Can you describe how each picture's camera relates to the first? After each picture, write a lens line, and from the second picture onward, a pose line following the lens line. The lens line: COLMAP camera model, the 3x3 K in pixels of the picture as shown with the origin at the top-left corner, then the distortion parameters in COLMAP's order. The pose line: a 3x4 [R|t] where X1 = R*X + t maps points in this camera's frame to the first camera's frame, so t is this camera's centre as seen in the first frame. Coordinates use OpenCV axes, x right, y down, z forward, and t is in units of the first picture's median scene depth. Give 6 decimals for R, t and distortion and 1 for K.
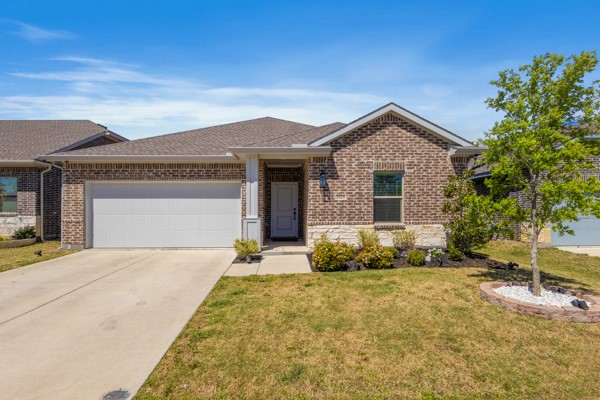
lens RADIAL K [[313.4, 0, 300.1], [0, 313.4, 205.4], [0, 0, 1]] dist [-0.032208, -0.000340]
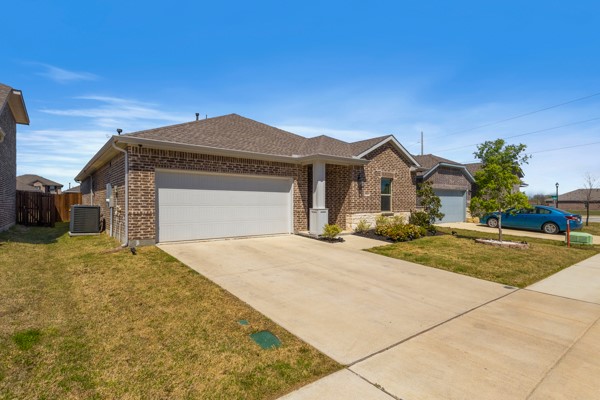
lens RADIAL K [[313.4, 0, 300.2], [0, 313.4, 199.9], [0, 0, 1]] dist [-0.032208, -0.000340]
pose [[0.797444, 0.012559, 0.603262, -0.993649], [-0.019973, 0.999785, 0.005588, -0.001282], [-0.603063, -0.016505, 0.797523, 0.020427]]
